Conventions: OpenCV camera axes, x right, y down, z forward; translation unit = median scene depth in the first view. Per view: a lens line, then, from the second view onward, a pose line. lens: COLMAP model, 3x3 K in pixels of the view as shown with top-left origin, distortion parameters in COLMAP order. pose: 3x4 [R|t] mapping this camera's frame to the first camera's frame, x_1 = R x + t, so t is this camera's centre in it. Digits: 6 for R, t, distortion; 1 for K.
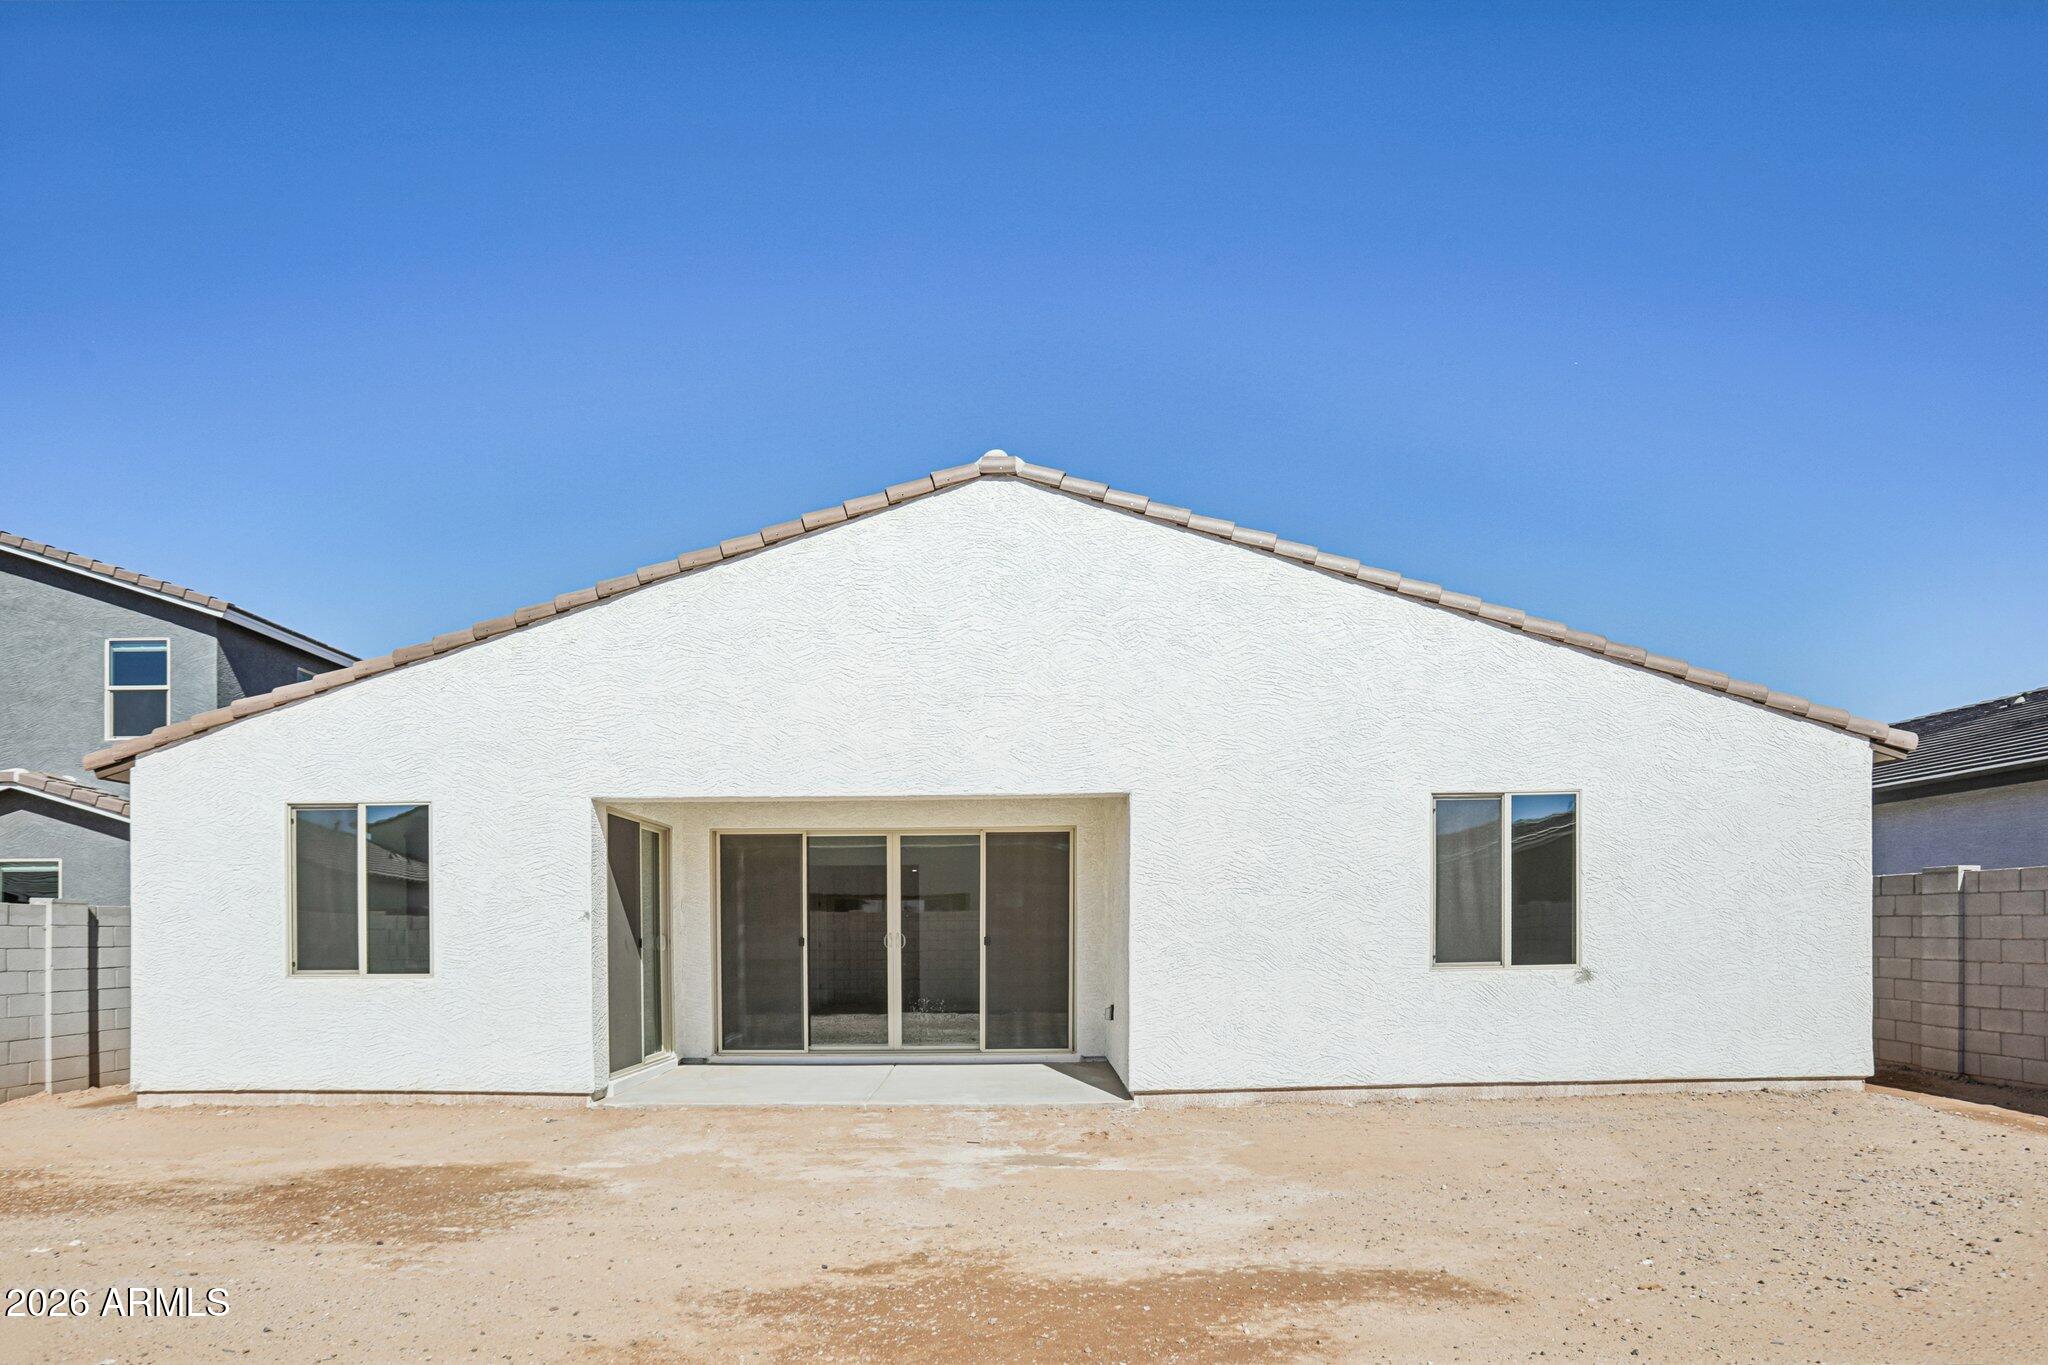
lens RADIAL K [[1139.2, 0, 1160.2], [0, 1139.2, 775.1], [0, 0, 1]] dist [-0.036117, 0.008336]
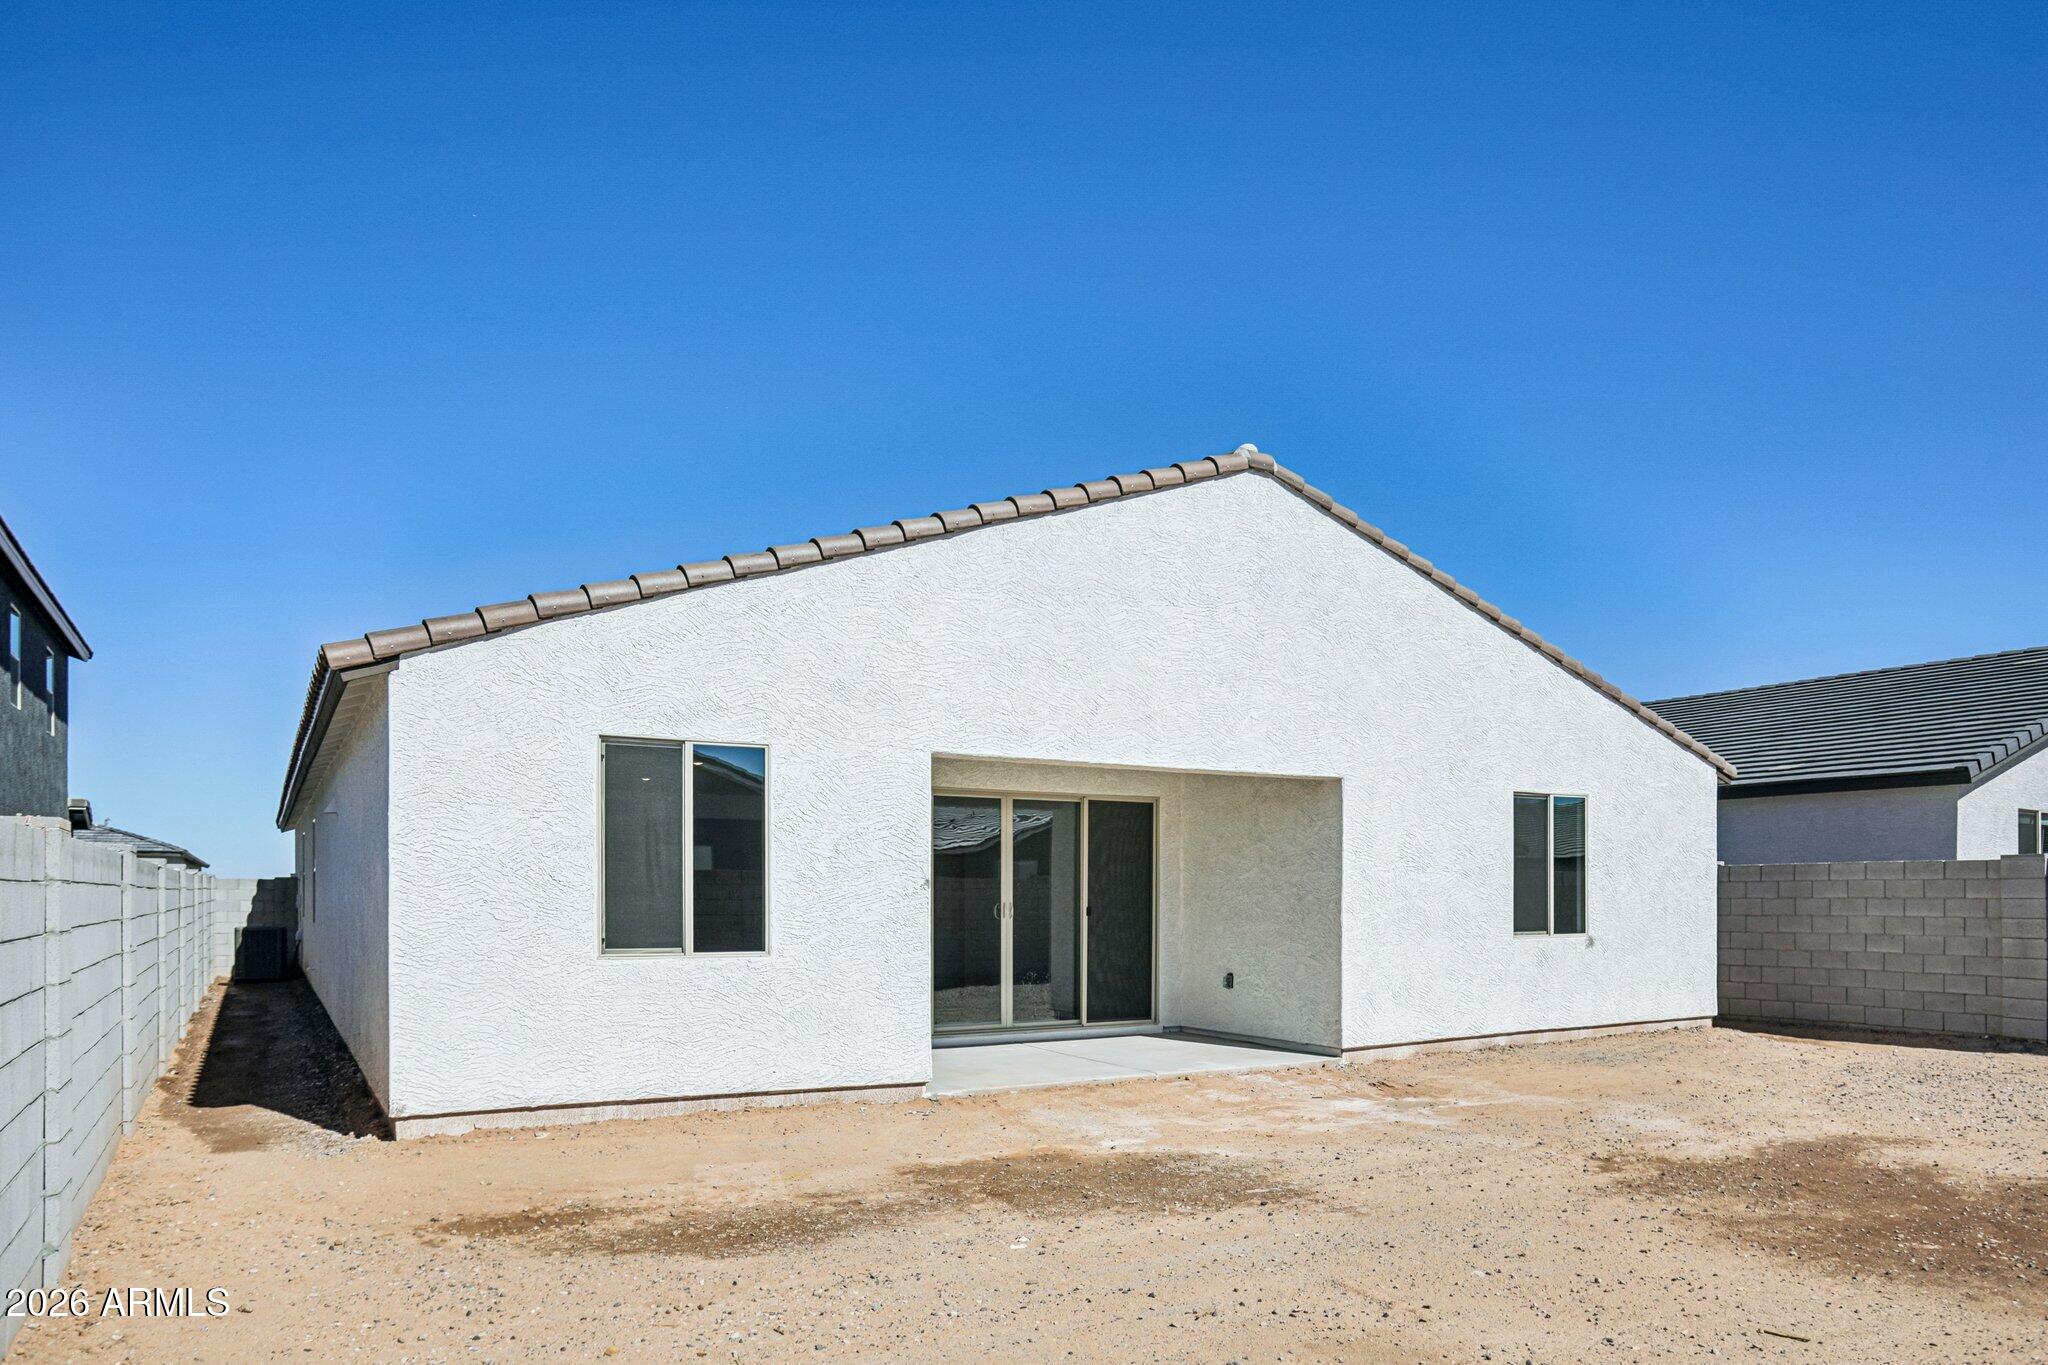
lens RADIAL K [[1424.0, 0, 1011.7], [0, 1424.0, 680.5], [0, 0, 1]] dist [-0.004102, -0.008434]
pose [[0.841026, 0.091568, 0.533189, -1.040617], [-0.080081, 0.995786, -0.044697, 0.008735], [-0.535035, -0.005107, 0.844814, 0.003141]]
